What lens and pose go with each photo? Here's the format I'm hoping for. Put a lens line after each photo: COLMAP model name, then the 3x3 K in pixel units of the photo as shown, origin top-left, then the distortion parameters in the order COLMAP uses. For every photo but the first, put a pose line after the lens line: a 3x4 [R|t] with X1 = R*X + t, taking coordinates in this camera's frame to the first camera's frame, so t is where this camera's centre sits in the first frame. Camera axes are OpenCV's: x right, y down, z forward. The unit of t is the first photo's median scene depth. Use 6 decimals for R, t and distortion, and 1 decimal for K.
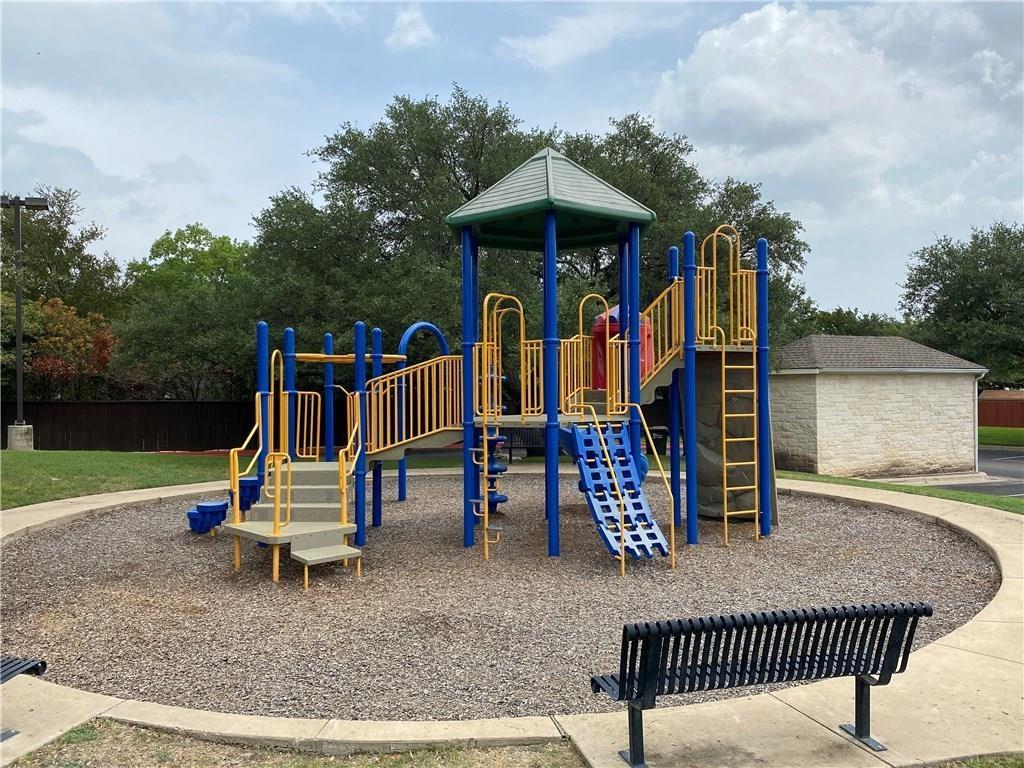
lens RADIAL K [[866.5, 0, 512.0], [0, 866.5, 384.0], [0, 0, 1]] dist [0.000436, 0.001061]
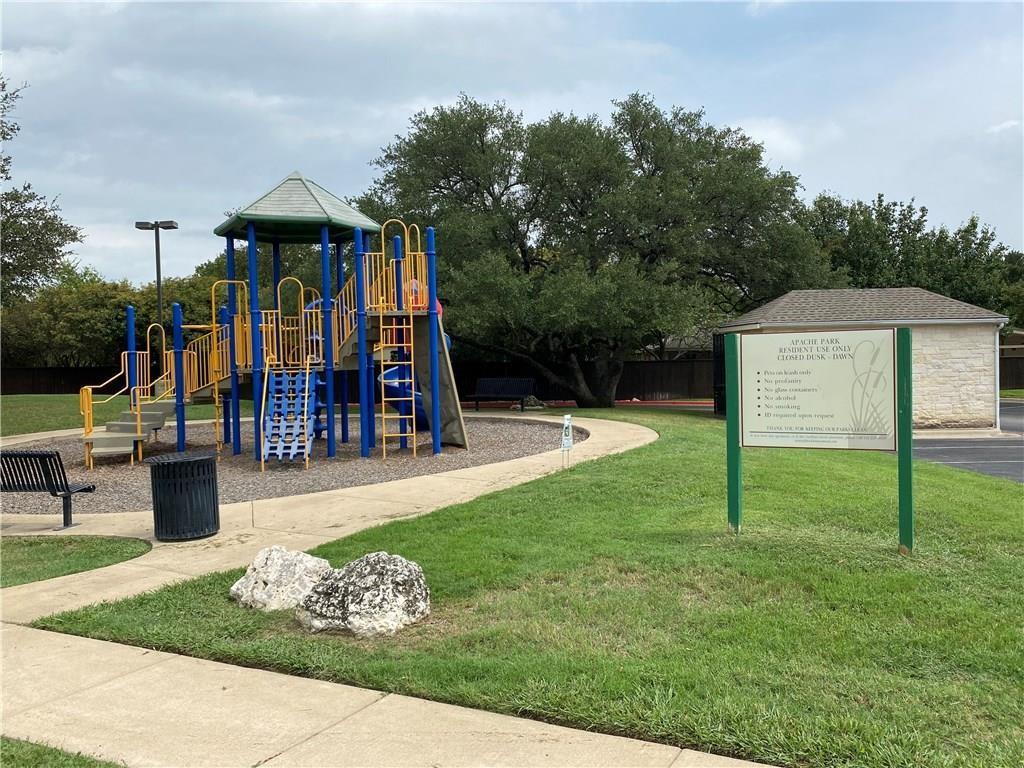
lens RADIAL K [[866.5, 0, 512.0], [0, 866.5, 384.0], [0, 0, 1]] dist [0.000436, 0.001061]
pose [[0.917602, -0.002466, -0.397492, 0.443483], [0.017859, 0.999227, 0.035027, 0.011529], [0.397098, -0.039239, 0.916937, -0.069650]]
